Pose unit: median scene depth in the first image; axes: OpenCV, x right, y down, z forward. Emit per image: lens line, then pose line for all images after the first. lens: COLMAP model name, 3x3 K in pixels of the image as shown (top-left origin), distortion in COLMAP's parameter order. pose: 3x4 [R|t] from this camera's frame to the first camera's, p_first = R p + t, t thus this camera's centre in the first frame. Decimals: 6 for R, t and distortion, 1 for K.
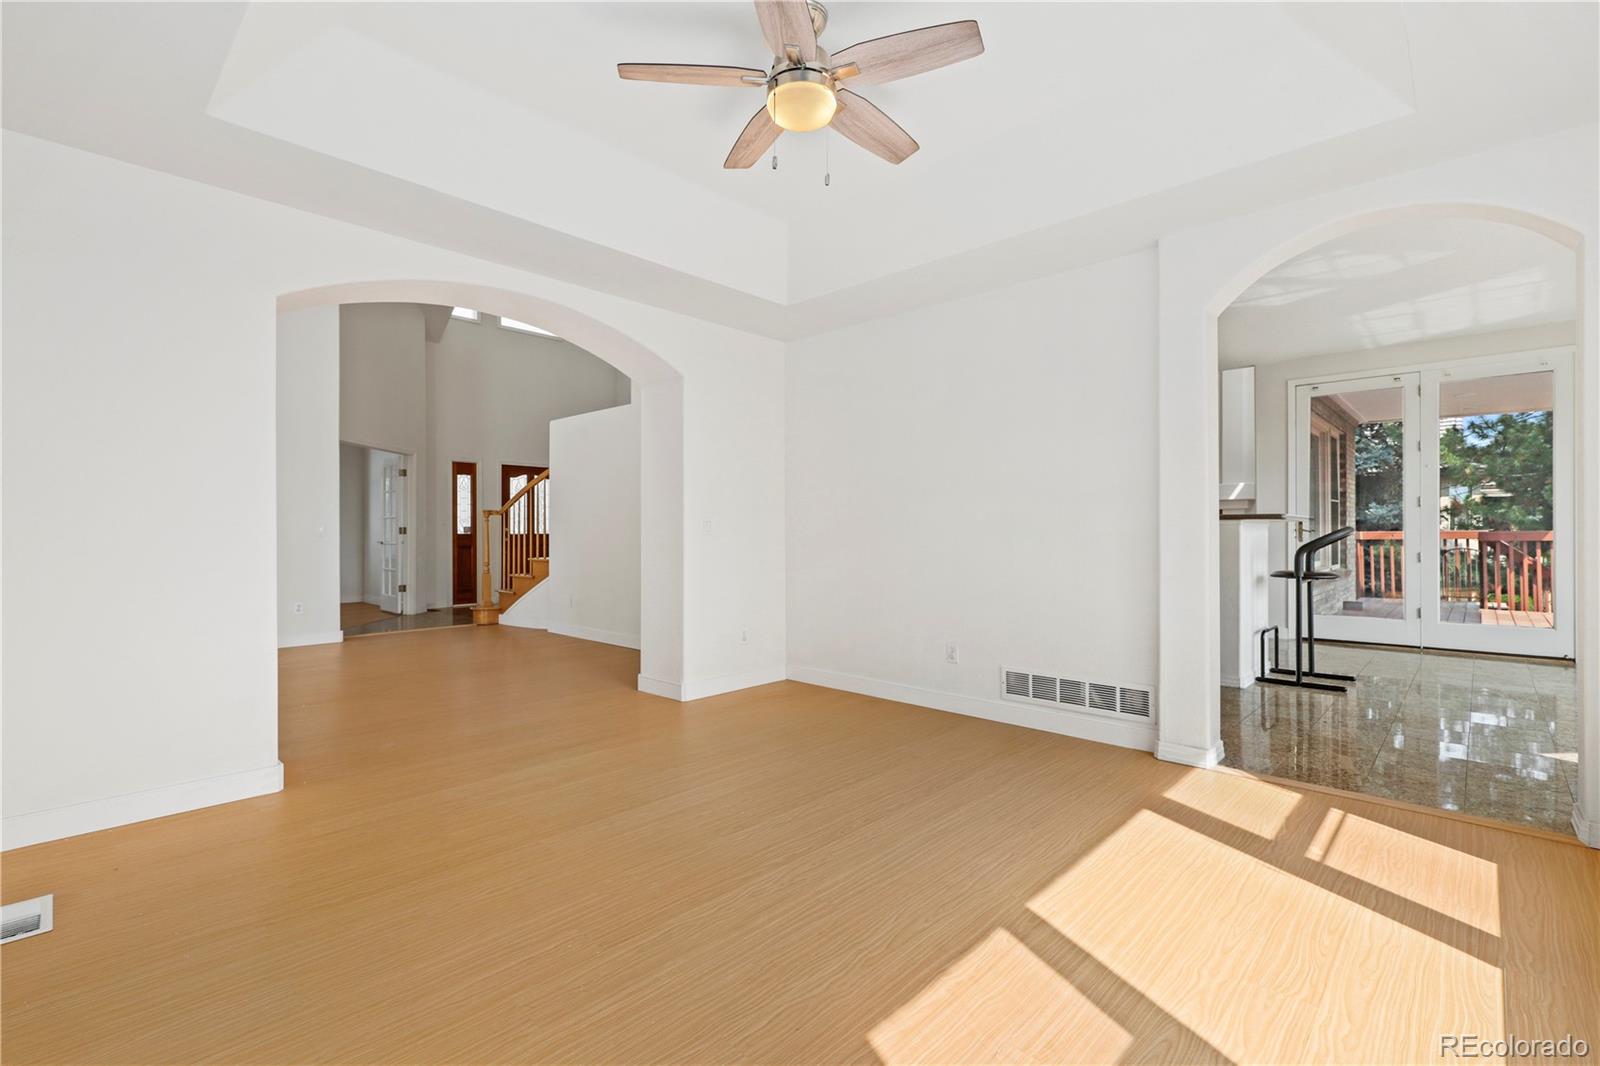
lens RADIAL K [[710.2, 0, 800.0], [0, 710.2, 533.0], [0, 0, 1]] dist [0.000713, 0.000002]
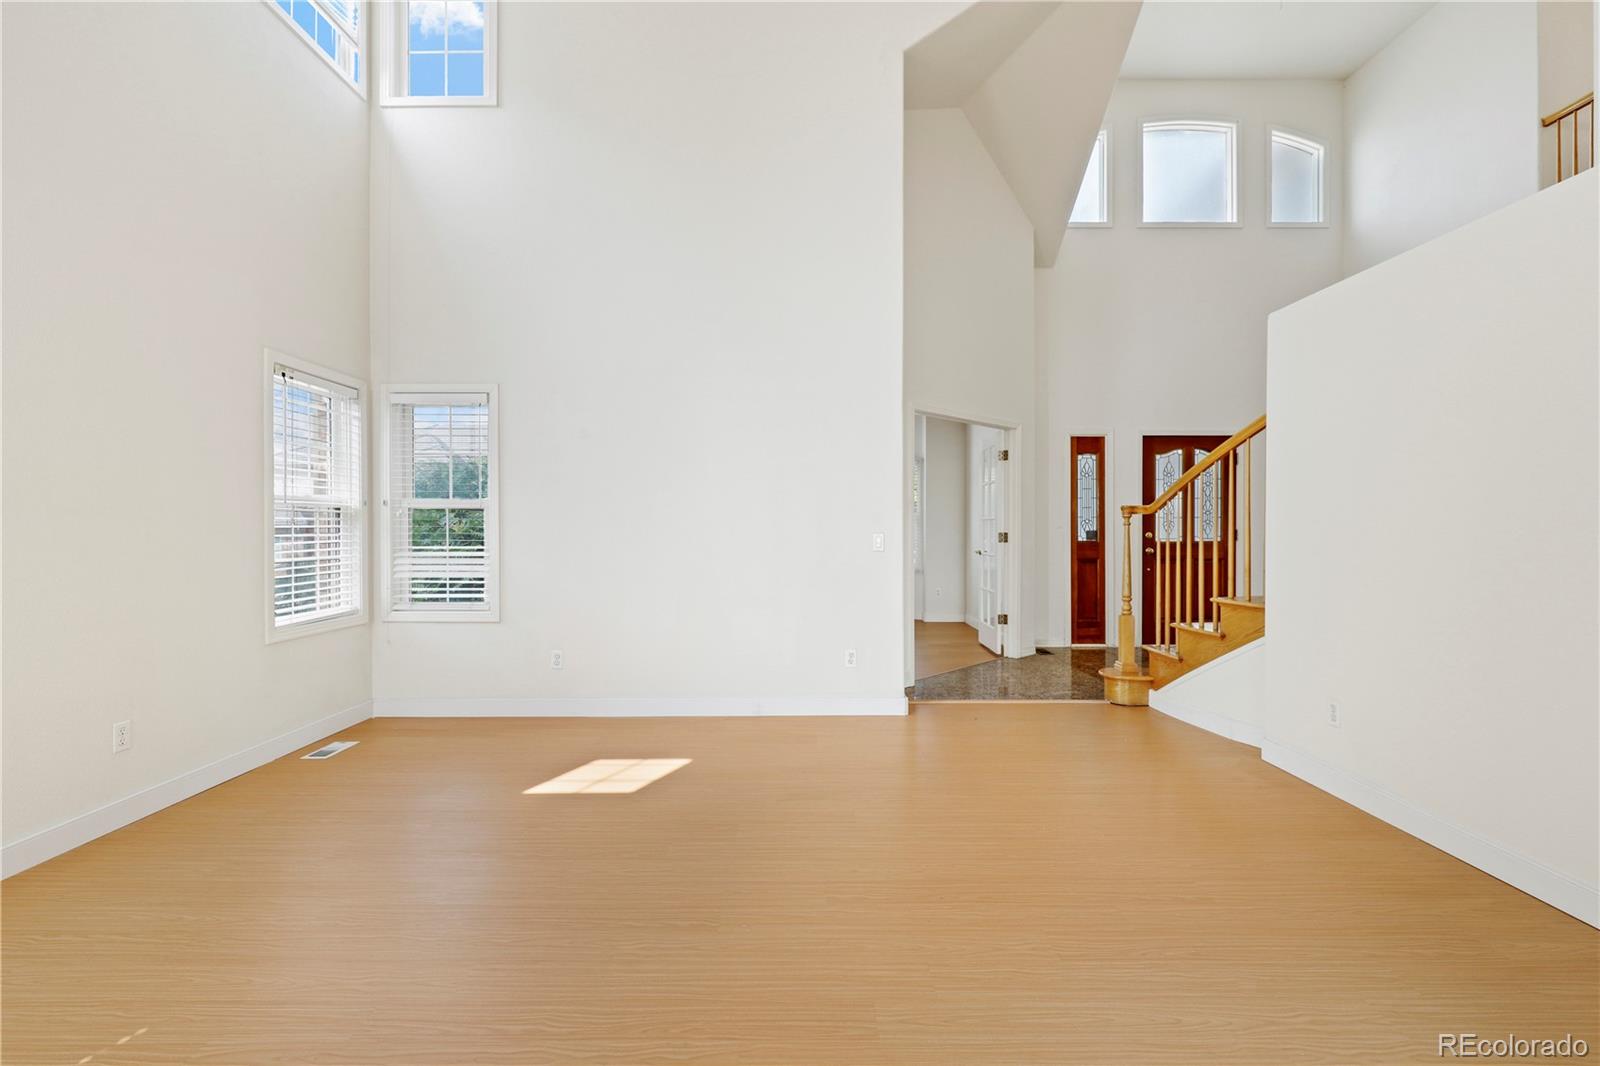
lens RADIAL K [[741.0, 0, 803.8], [0, 741.0, 520.2], [0, 0, 1]] dist [-0.003735, -0.000561]
pose [[0.696026, -0.004288, -0.718004, -0.154167], [-0.003218, 0.999953, -0.009092, -0.011718], [0.718010, 0.008639, 0.695980, 0.314763]]
